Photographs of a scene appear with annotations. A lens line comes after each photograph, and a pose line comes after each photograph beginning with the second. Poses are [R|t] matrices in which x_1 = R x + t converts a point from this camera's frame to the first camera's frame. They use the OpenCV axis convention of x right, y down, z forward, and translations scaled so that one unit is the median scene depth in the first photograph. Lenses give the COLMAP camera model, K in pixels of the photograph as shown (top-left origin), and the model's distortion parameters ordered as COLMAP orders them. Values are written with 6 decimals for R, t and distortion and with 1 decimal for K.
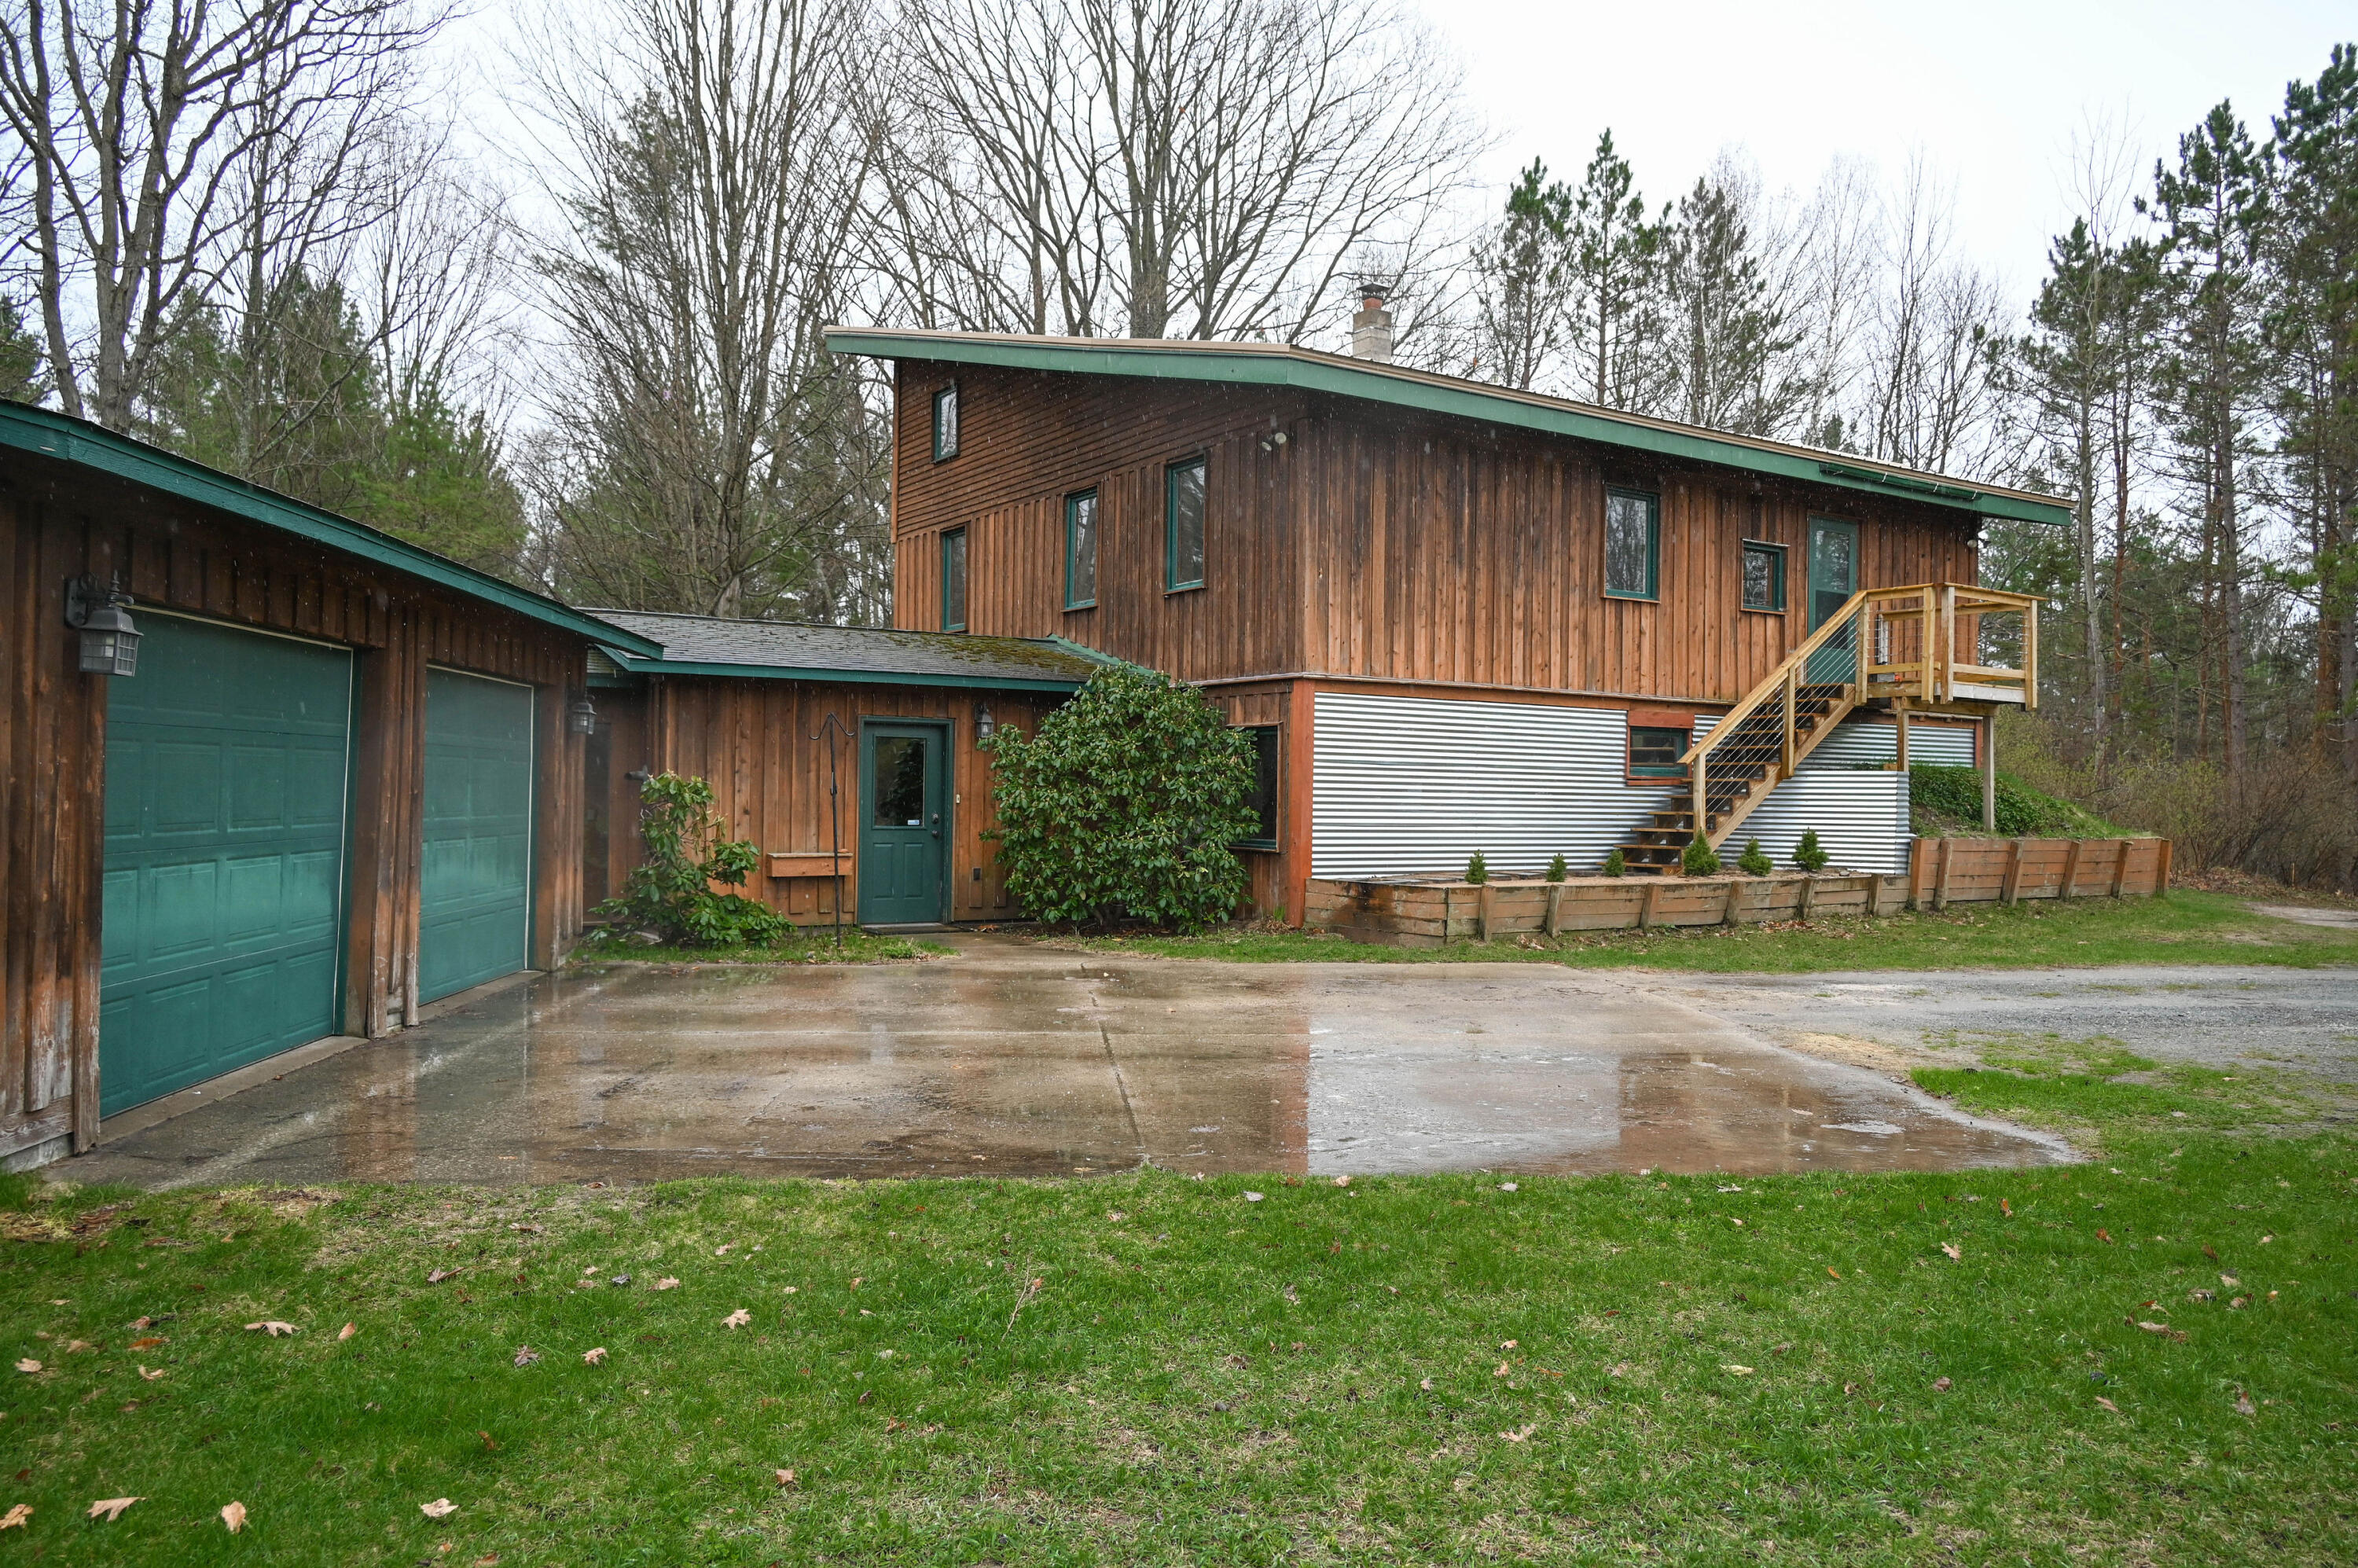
lens RADIAL K [[1669.3, 0, 1175.3], [0, 1669.3, 789.3], [0, 0, 1]] dist [0.014459, 0.004562]
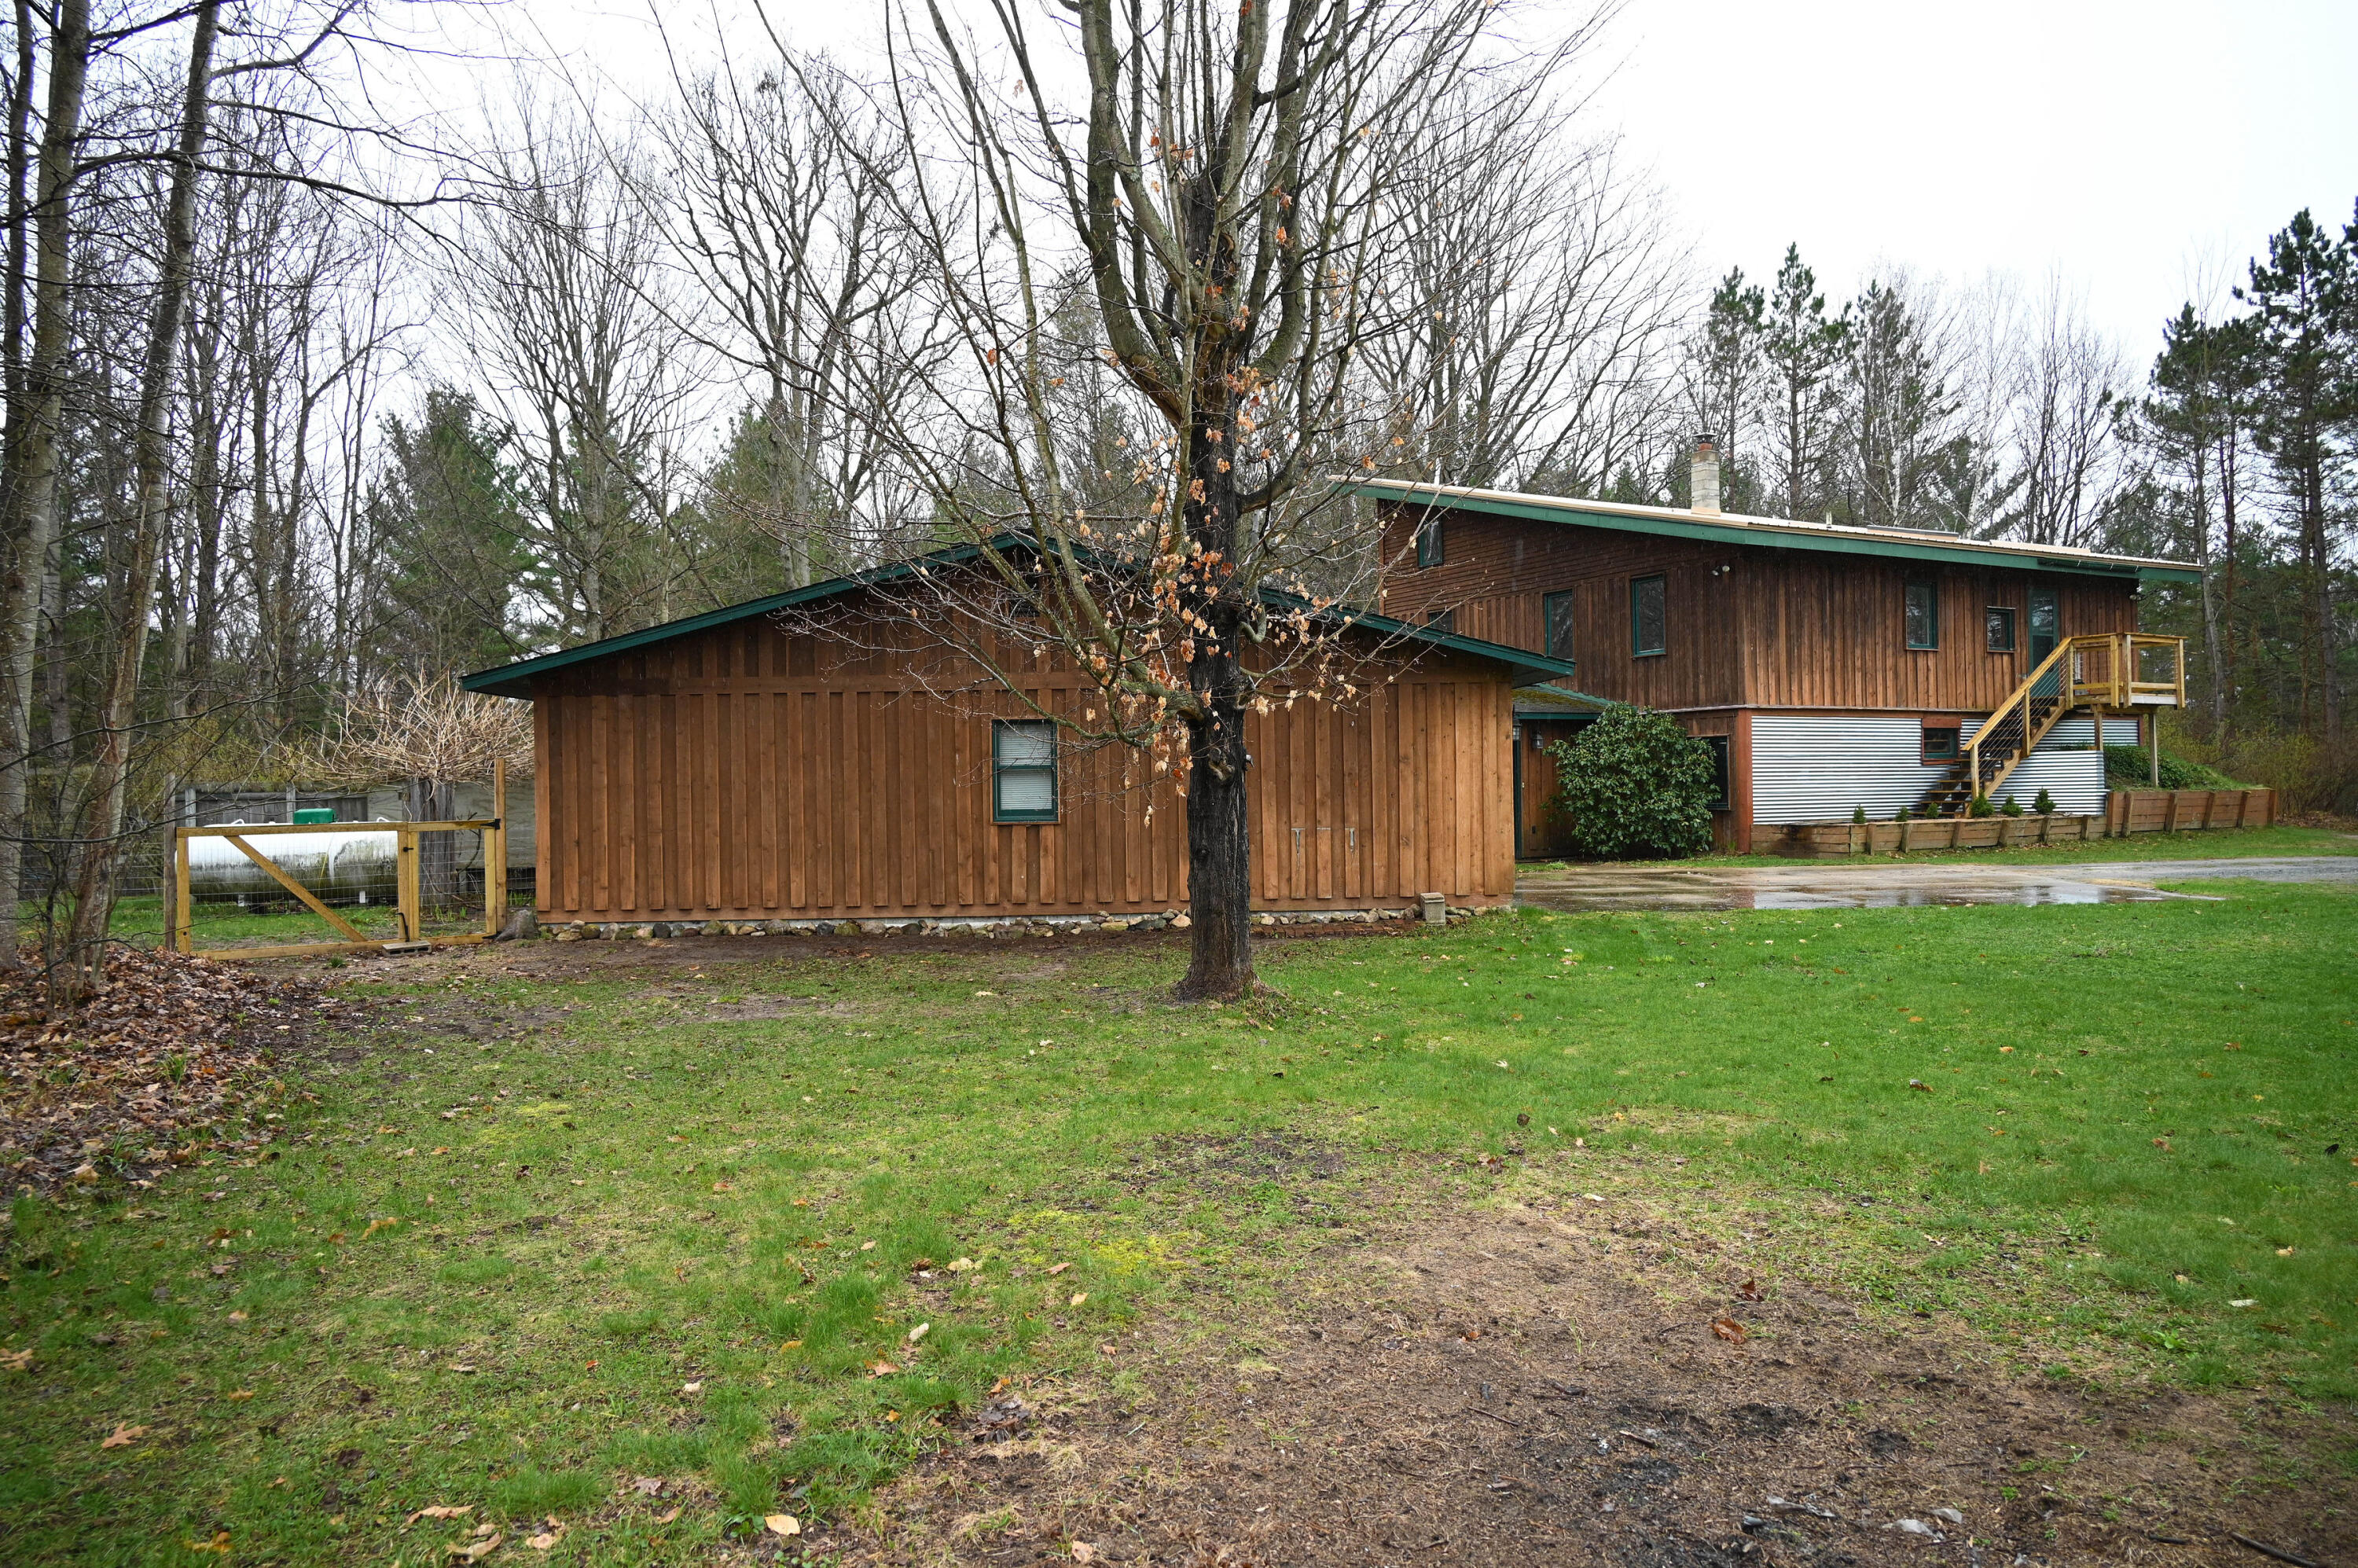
lens RADIAL K [[1626.1, 0, 1179.2], [0, 1626.1, 781.4], [0, 0, 1]] dist [0.024521, -0.004323]
pose [[0.997886, -0.030971, -0.057135, -0.340329], [0.030815, 0.999519, -0.003615, -0.002630], [0.057219, 0.001847, 0.998360, -0.588410]]
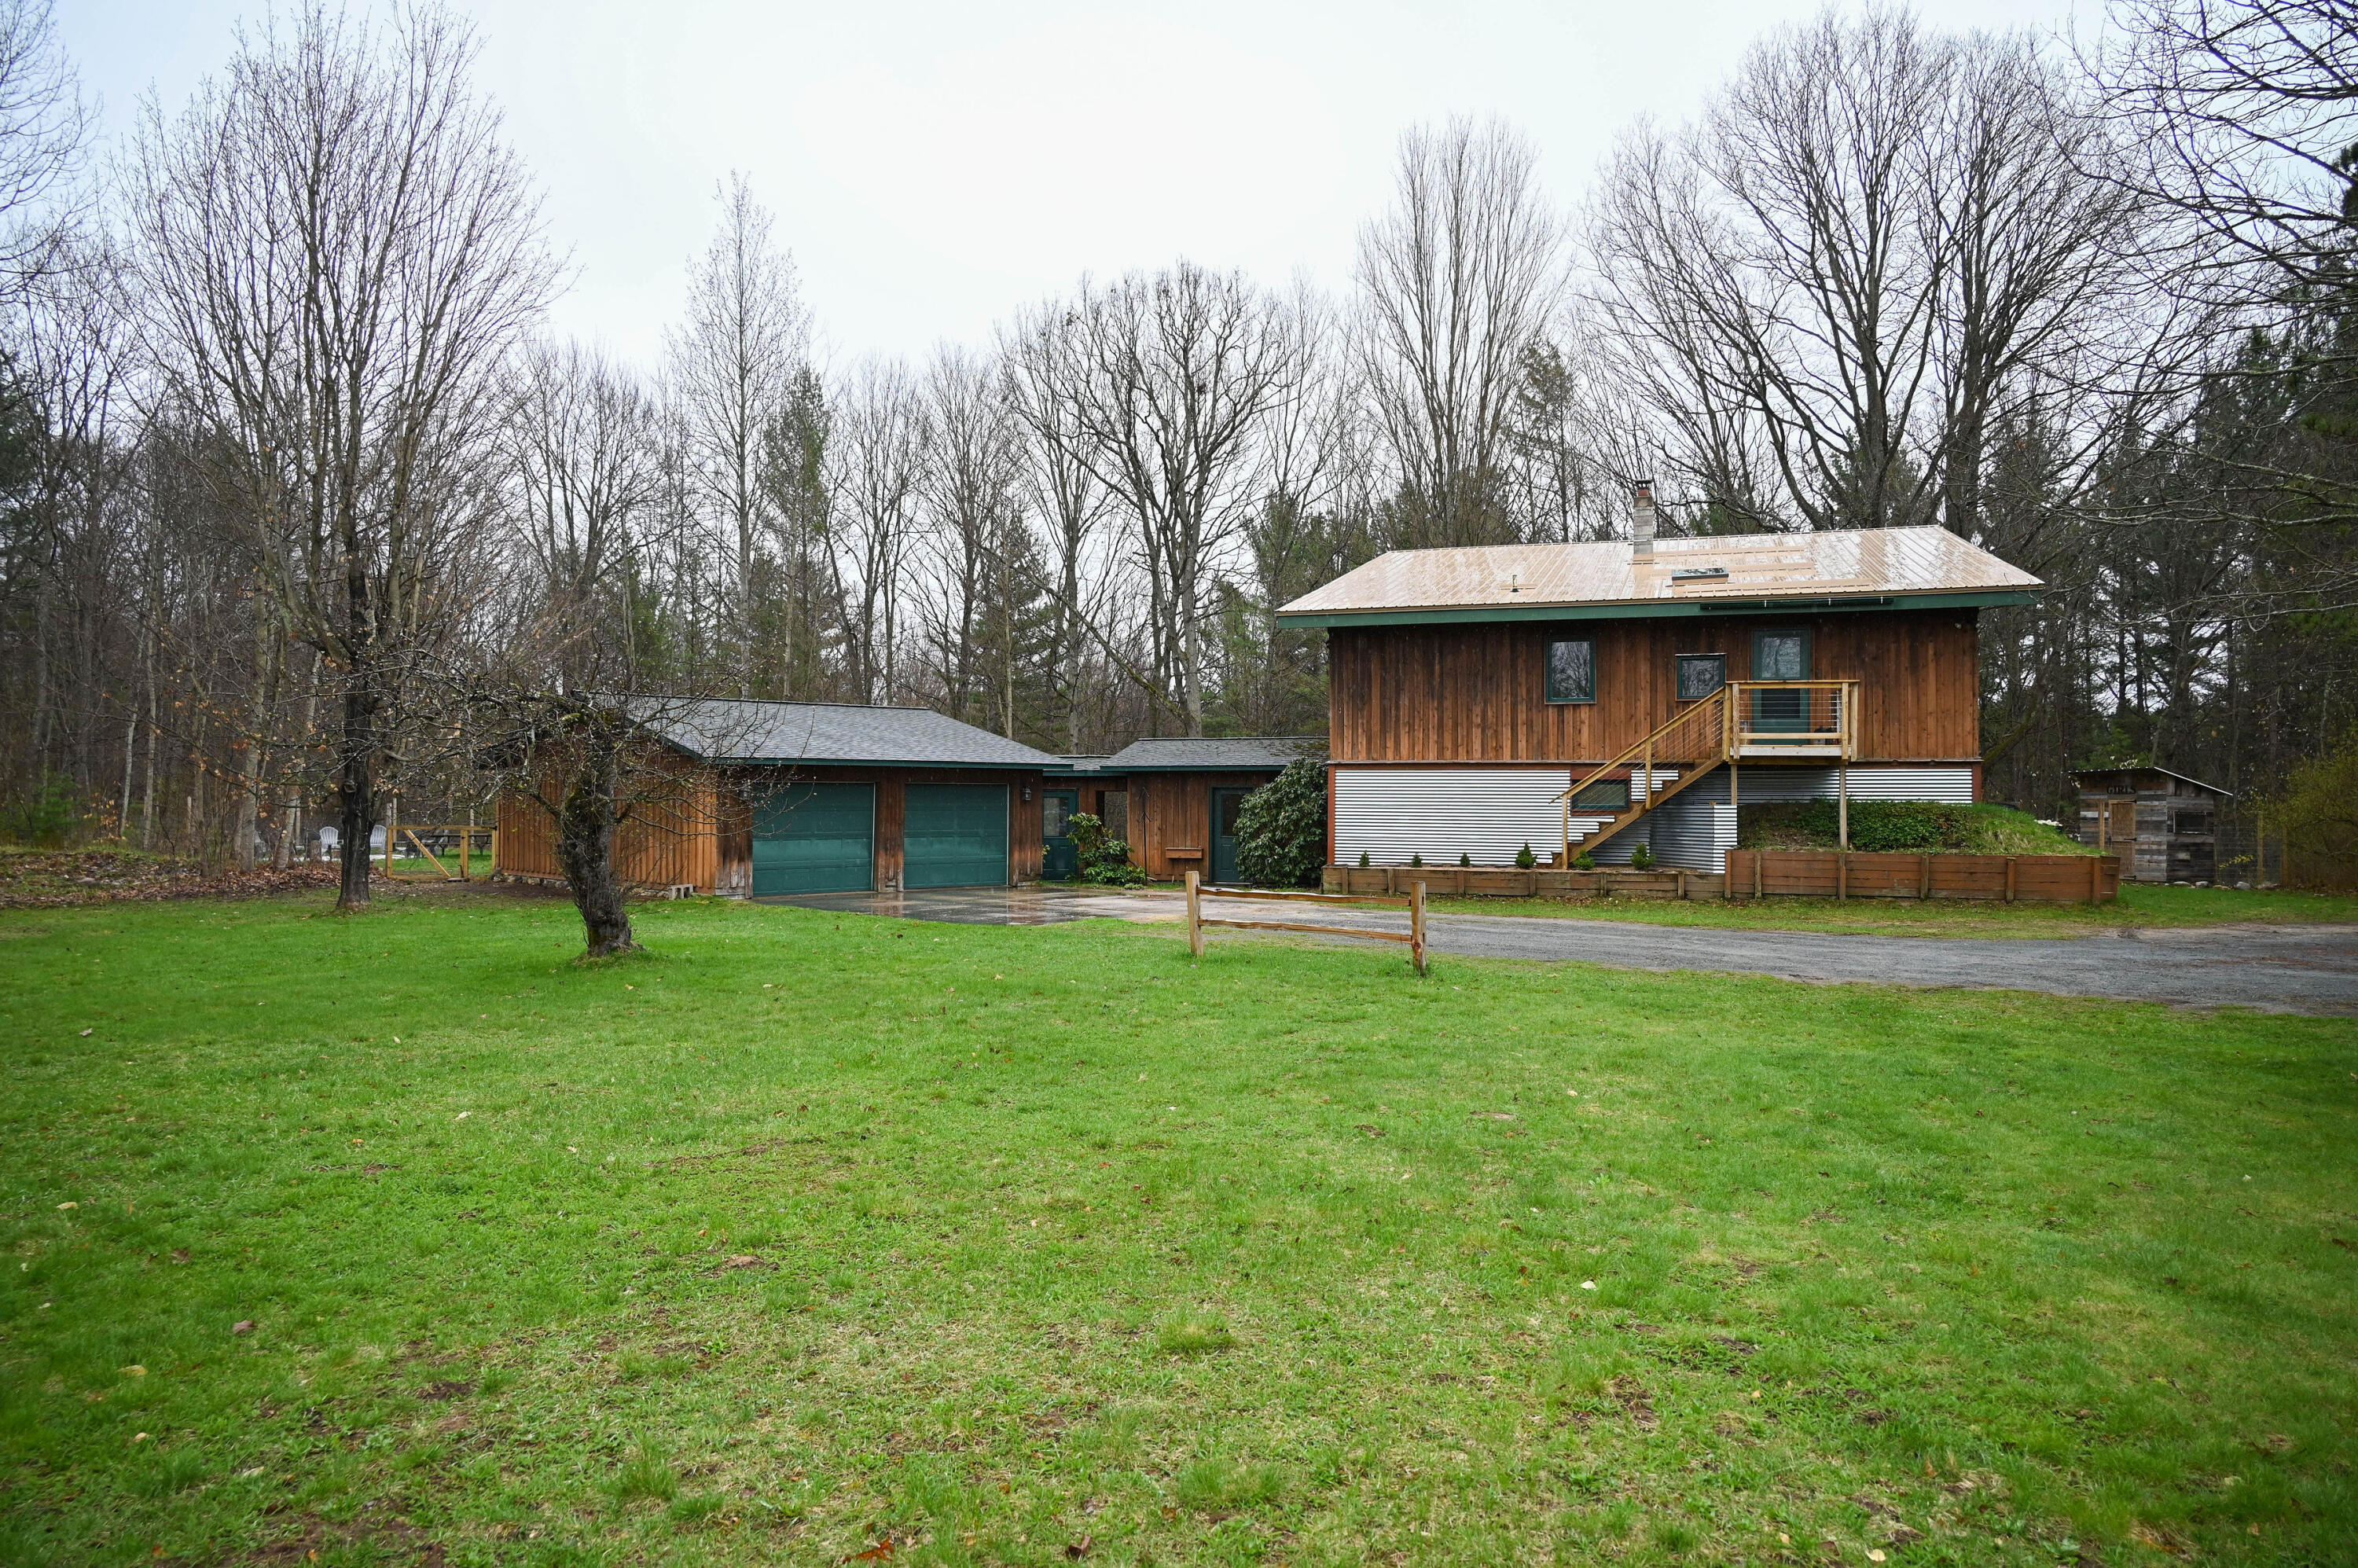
lens RADIAL K [[1626.1, 0, 1188.8], [0, 1626.1, 789.8], [0, 0, 1]] dist [0.024521, -0.004323]
pose [[0.604088, -0.014834, -0.796780, 1.268930], [0.007026, 0.999887, -0.013288, -0.008297], [0.796887, 0.002428, 0.604124, -0.265756]]
